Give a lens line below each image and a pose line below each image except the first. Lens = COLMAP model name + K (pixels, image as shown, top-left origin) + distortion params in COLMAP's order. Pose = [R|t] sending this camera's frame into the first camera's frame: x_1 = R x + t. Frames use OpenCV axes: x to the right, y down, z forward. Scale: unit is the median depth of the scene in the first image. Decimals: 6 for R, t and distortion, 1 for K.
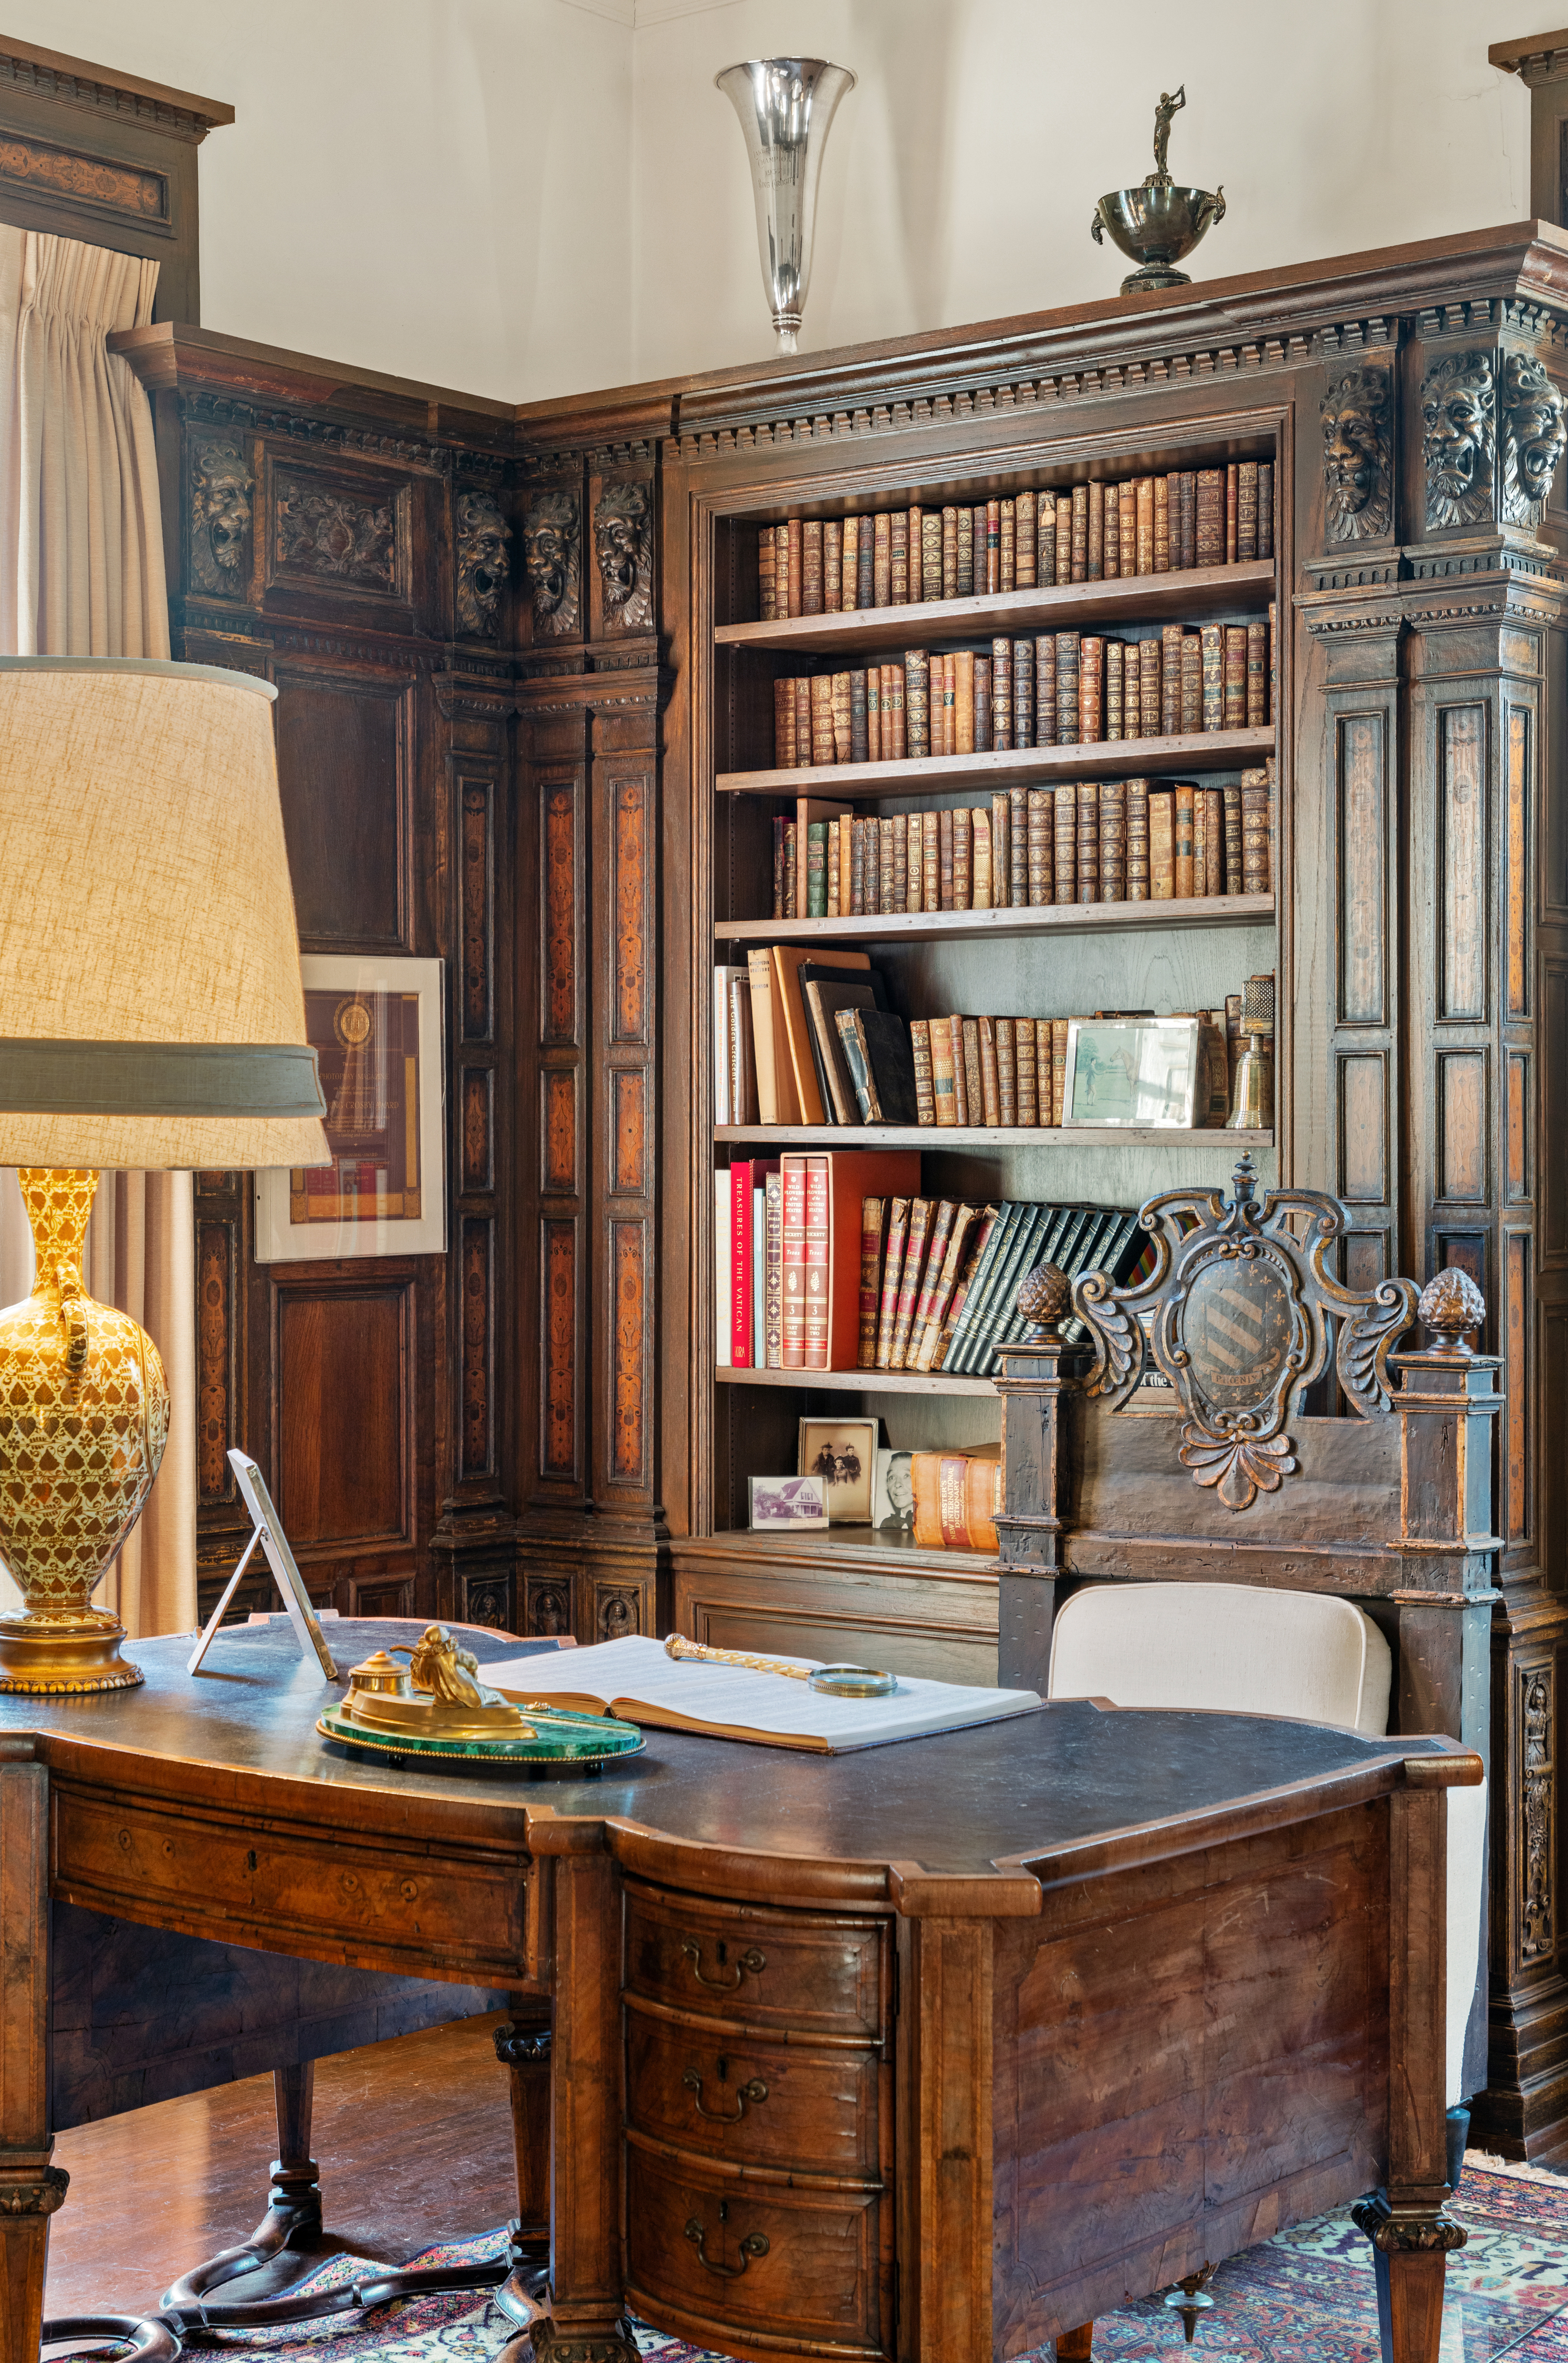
lens RADIAL K [[2936.2, 0, 789.0], [0, 2936.2, 1171.4], [0, 0, 1]] dist [0.010553, 0.000000]
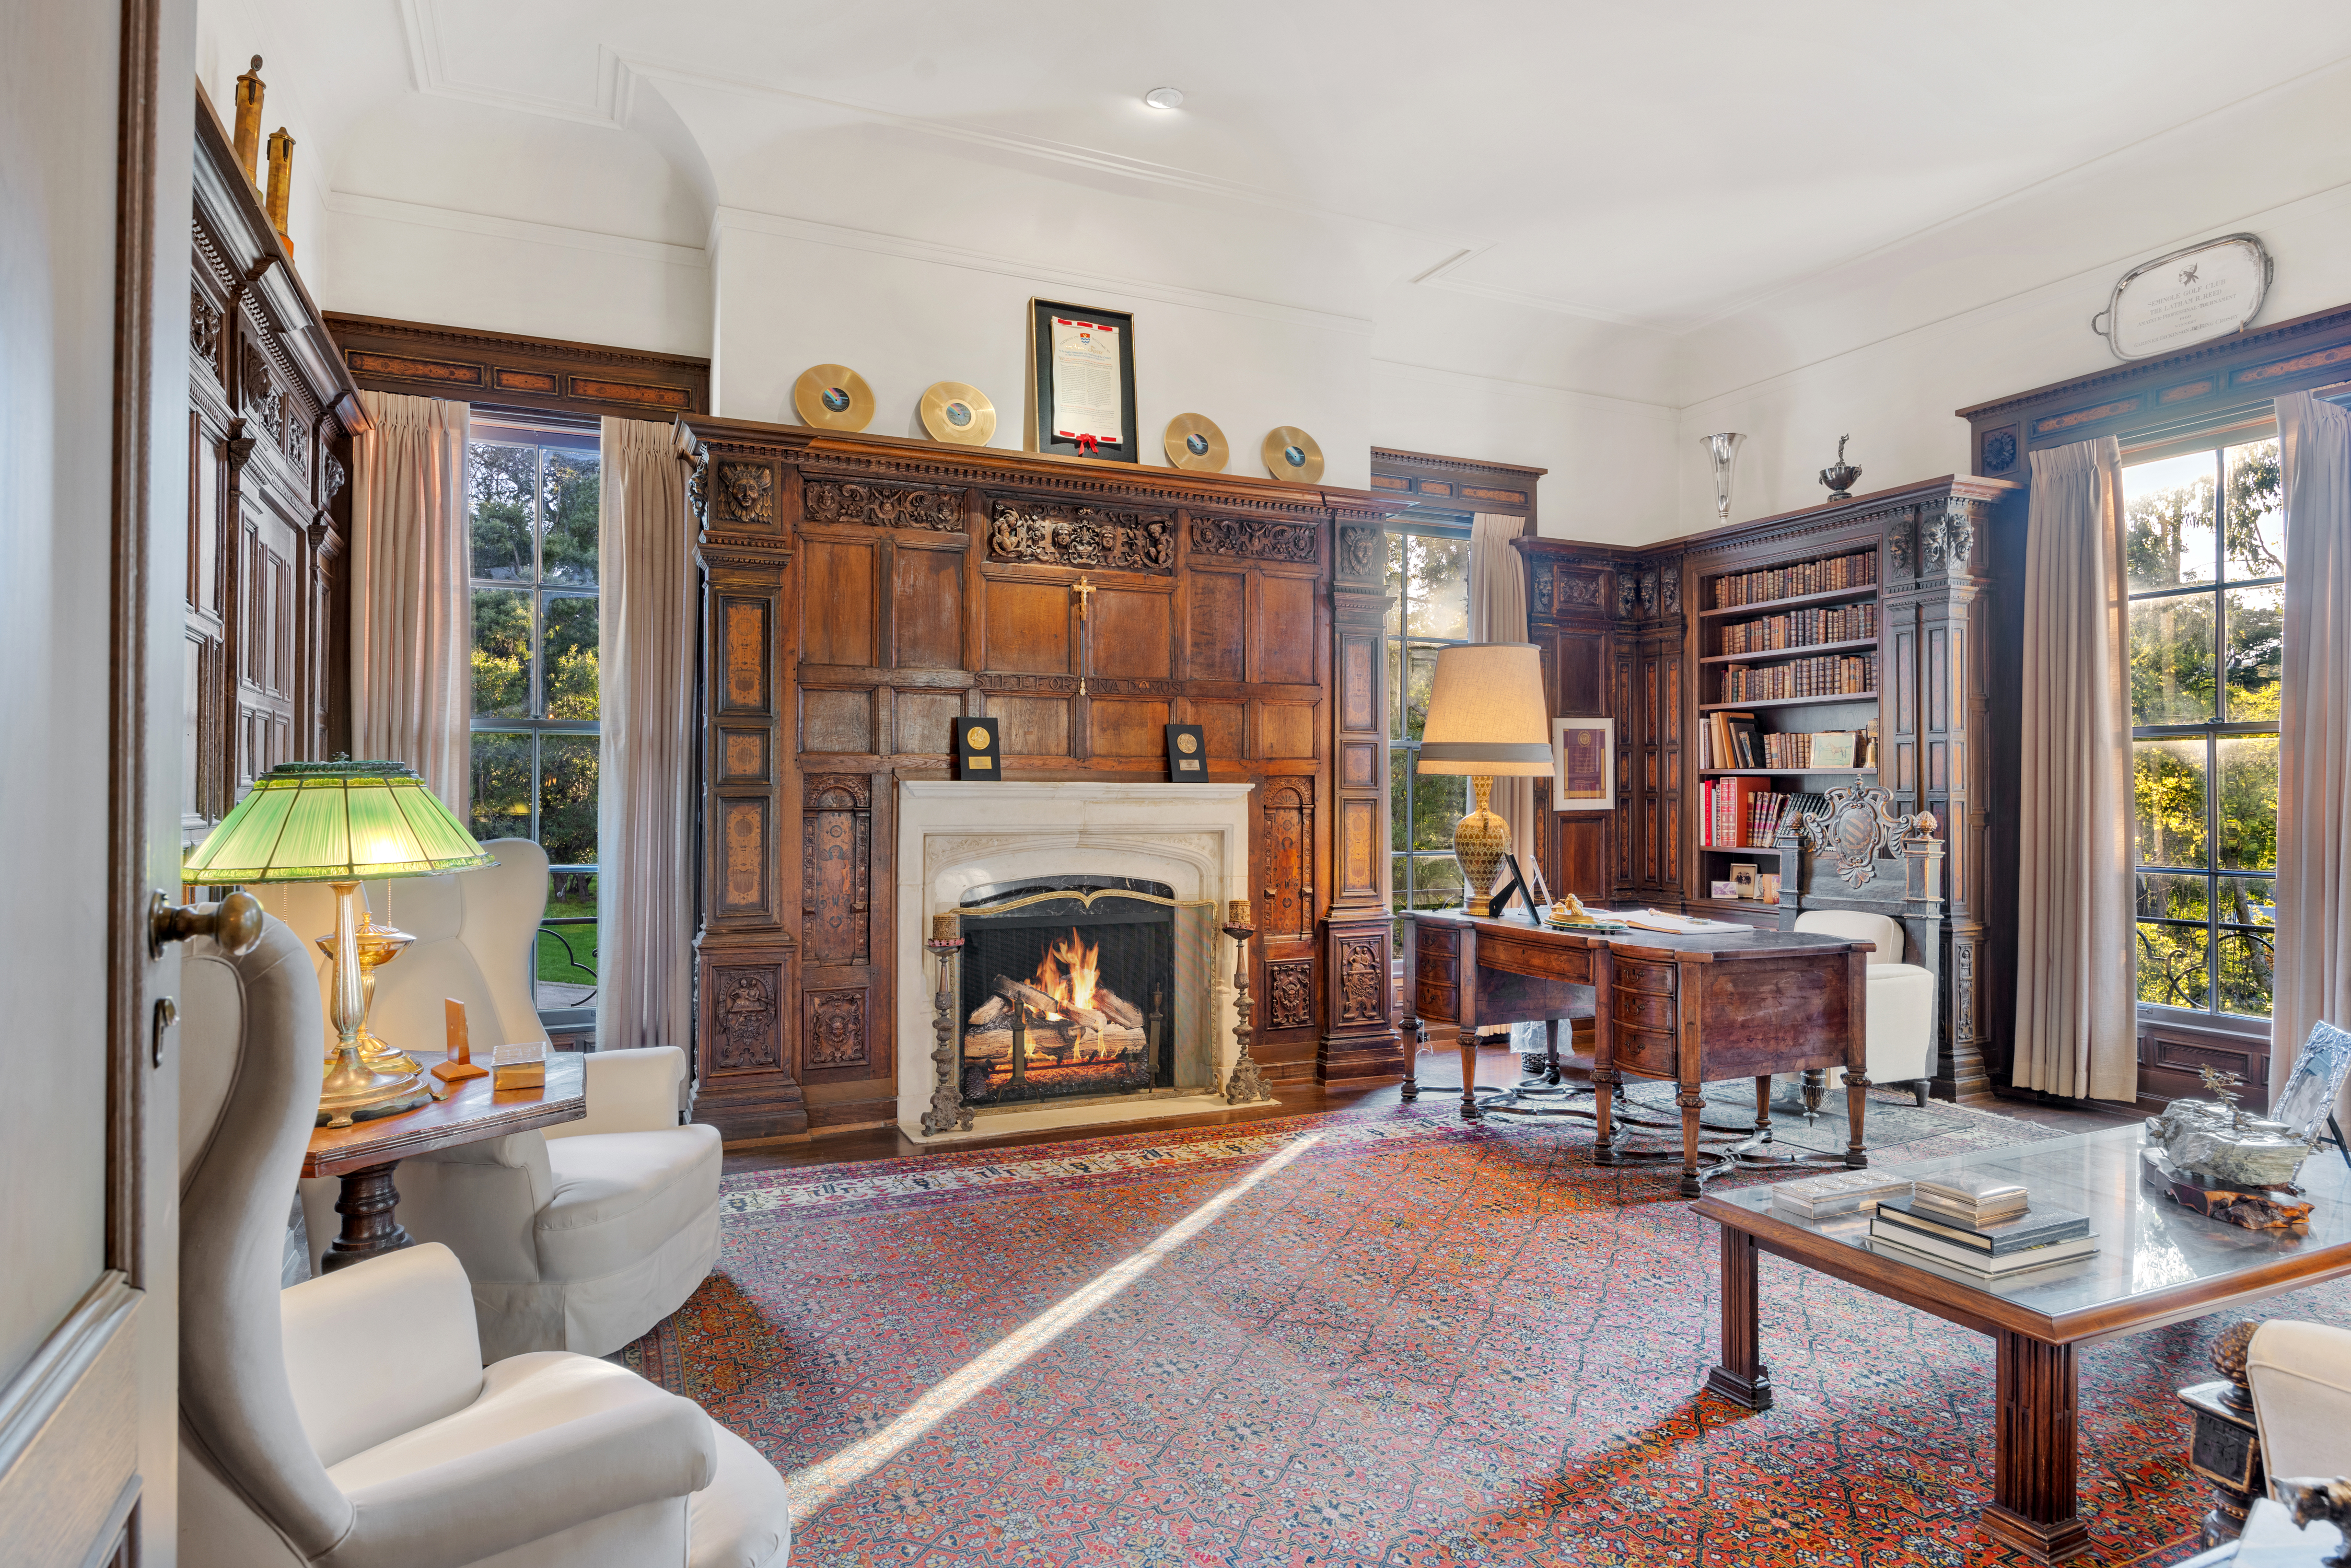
lens RADIAL K [[1363.7, 0, 1176.2], [0, 1363.7, 783.2], [0, 0, 1]] dist [0.000730, 0.000328]
pose [[0.863951, 0.000306, -0.503576, 0.235884], [-0.011787, 0.999738, -0.019614, 0.036391], [0.503438, 0.022881, 0.863728, -0.572000]]
